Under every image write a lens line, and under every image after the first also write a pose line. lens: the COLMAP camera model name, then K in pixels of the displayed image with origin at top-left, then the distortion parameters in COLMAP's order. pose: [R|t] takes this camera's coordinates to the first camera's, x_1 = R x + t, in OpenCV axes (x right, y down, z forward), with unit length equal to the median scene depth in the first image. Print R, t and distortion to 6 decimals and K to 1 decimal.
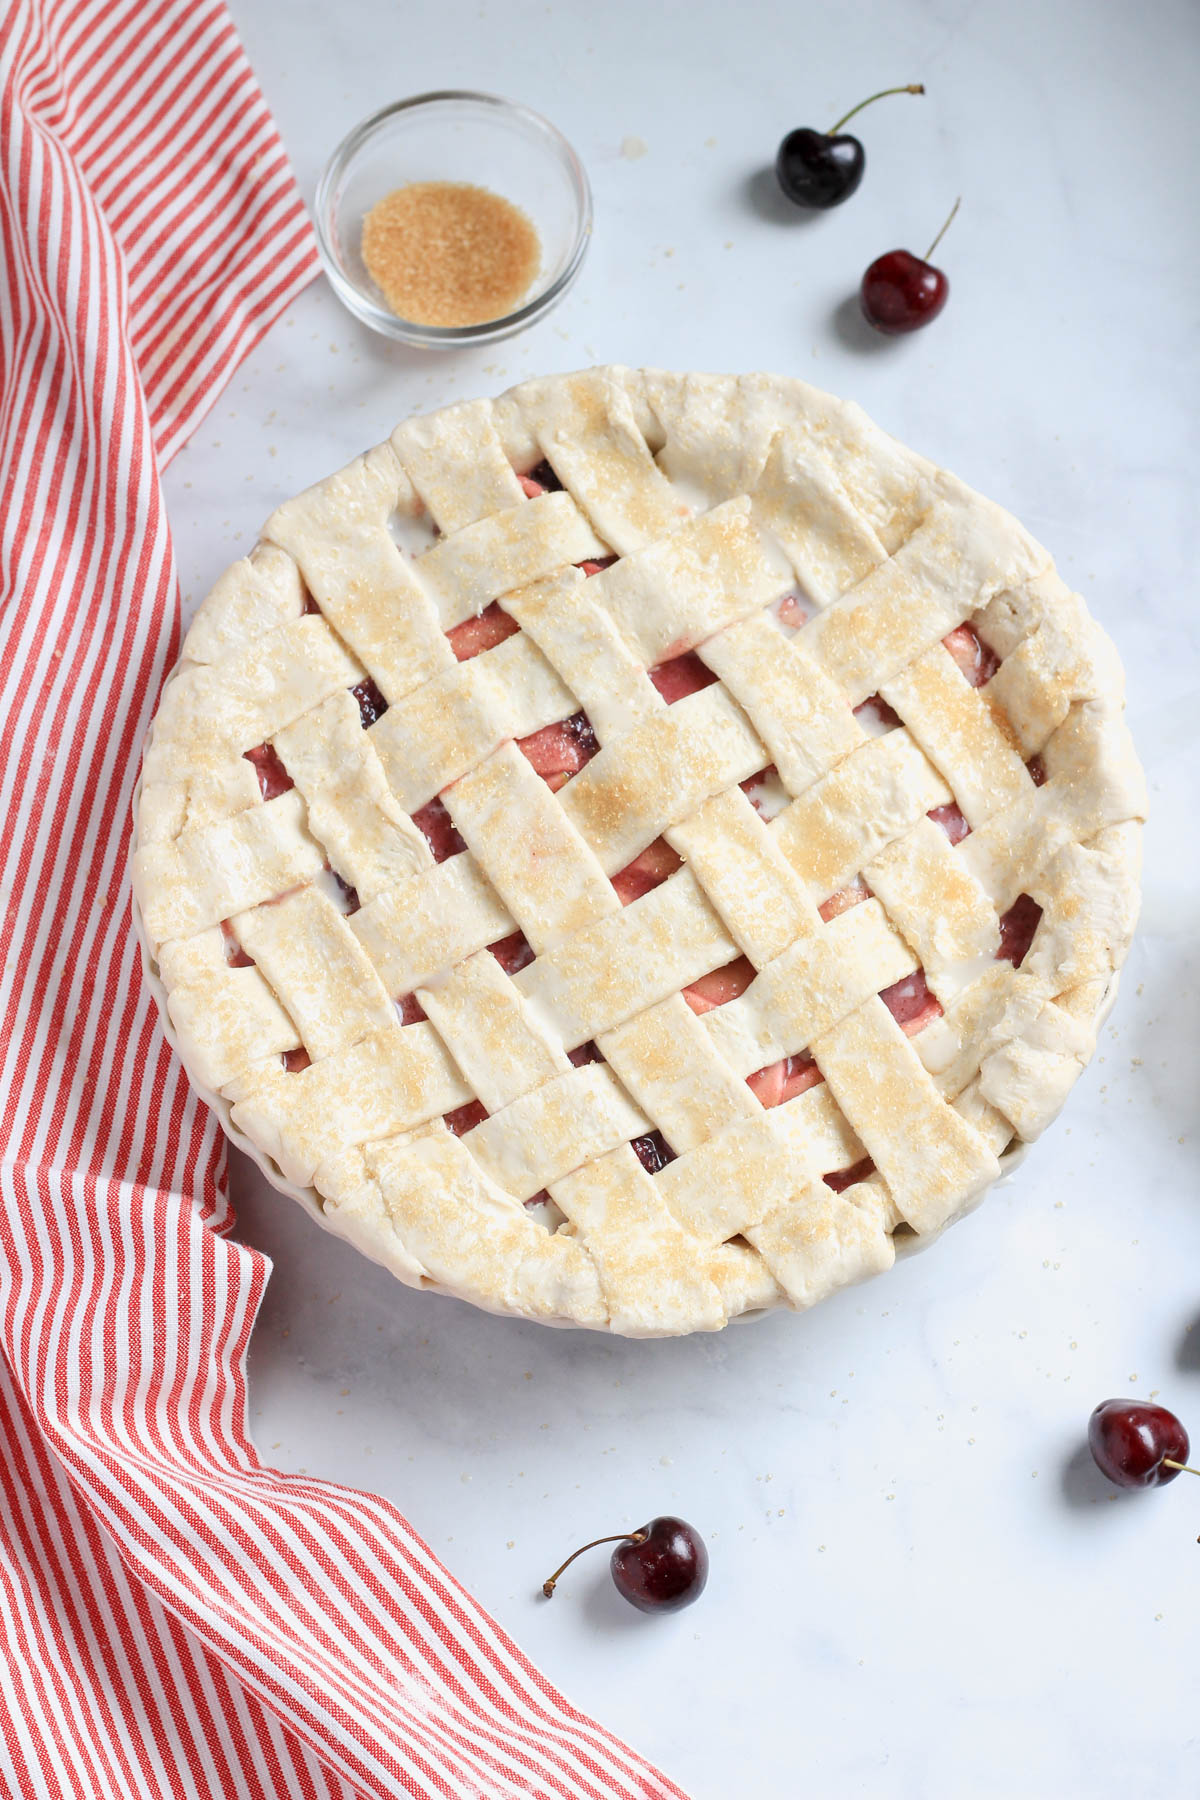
lens RADIAL K [[4183.3, 0, 600.0], [0, 4183.3, 900.0], [0, 0, 1]] dist [-0.134775, 0.153234]
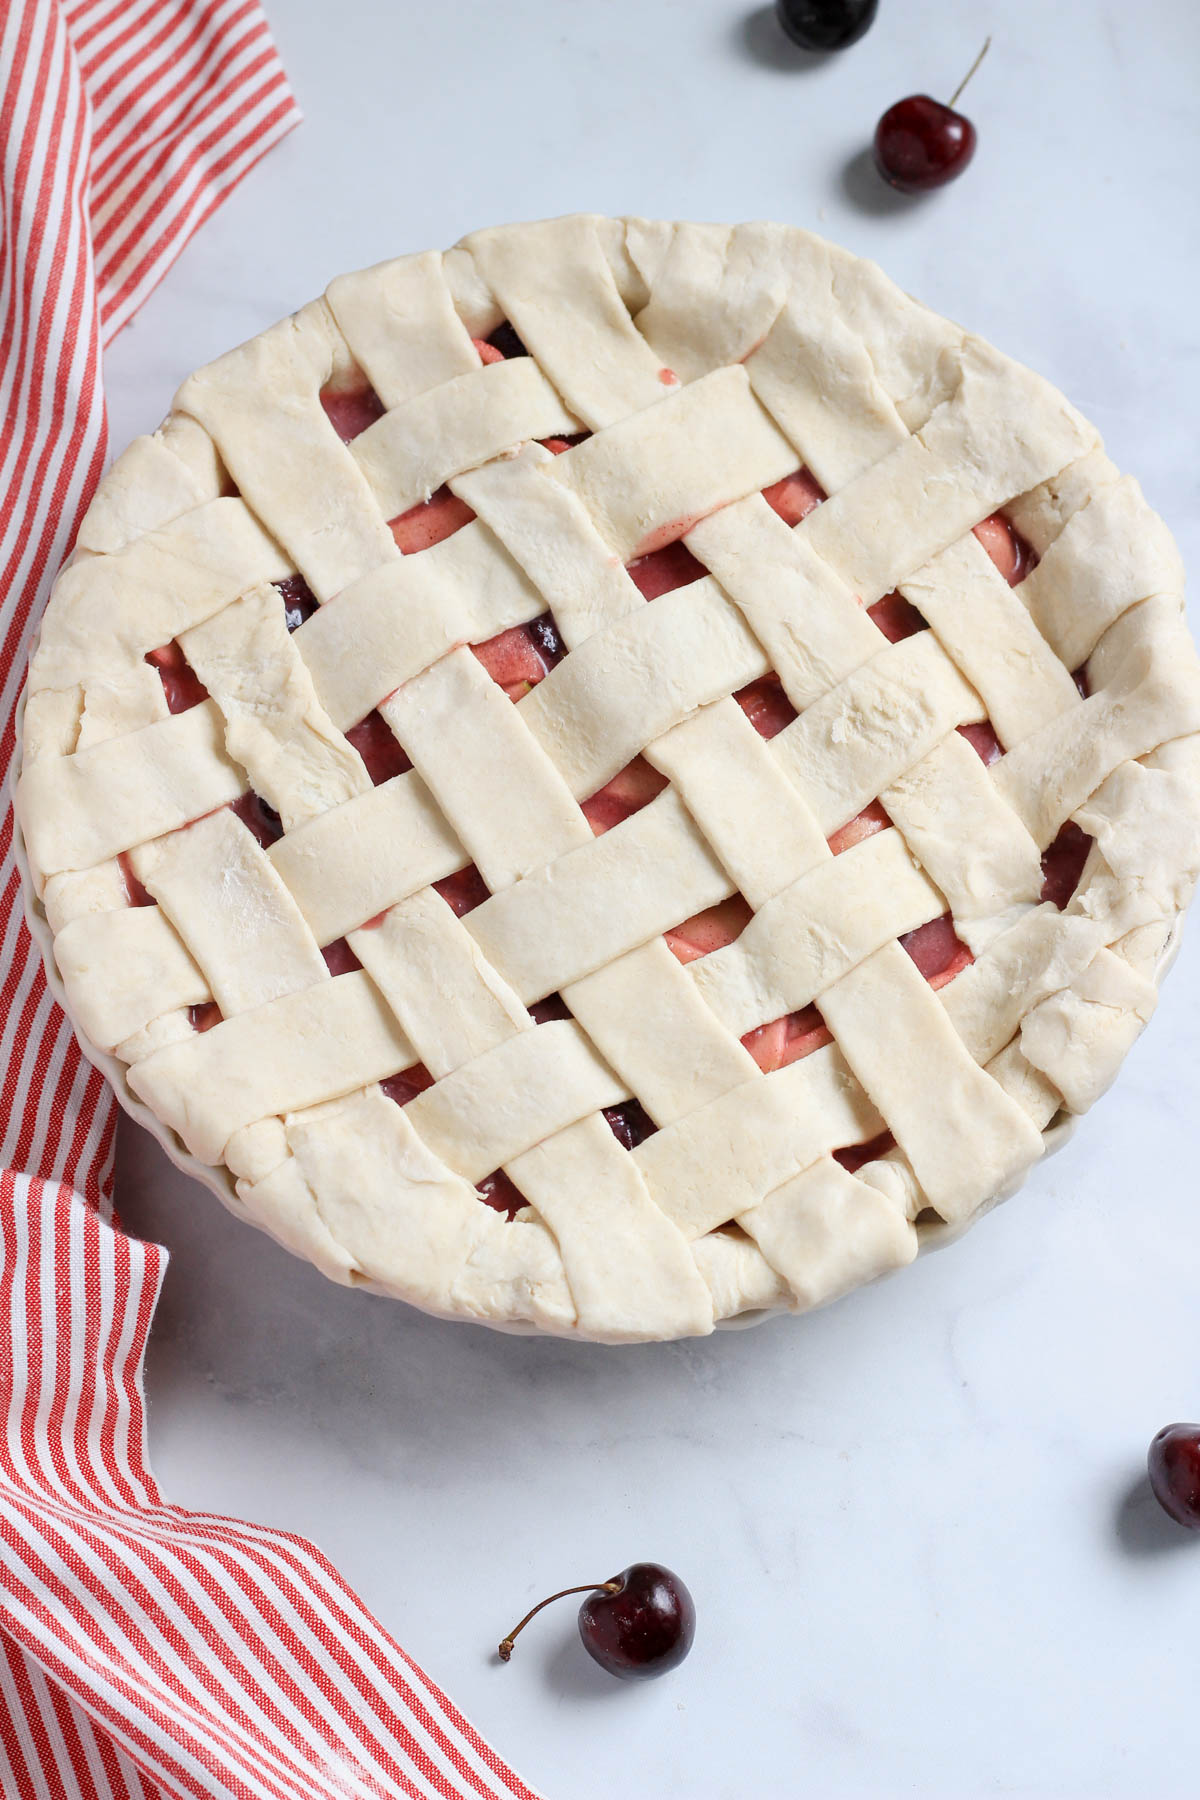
lens RADIAL K [[4056.9, 0, 631.7], [0, 4056.9, 898.5], [0, 0, 1]] dist [0.034557, -2.608857]
pose [[0.999974, 0.001165, 0.007116, 0.007157], [-0.000961, 0.999588, -0.028676, 0.037825], [-0.007147, 0.028669, 0.999563, 0.183351]]
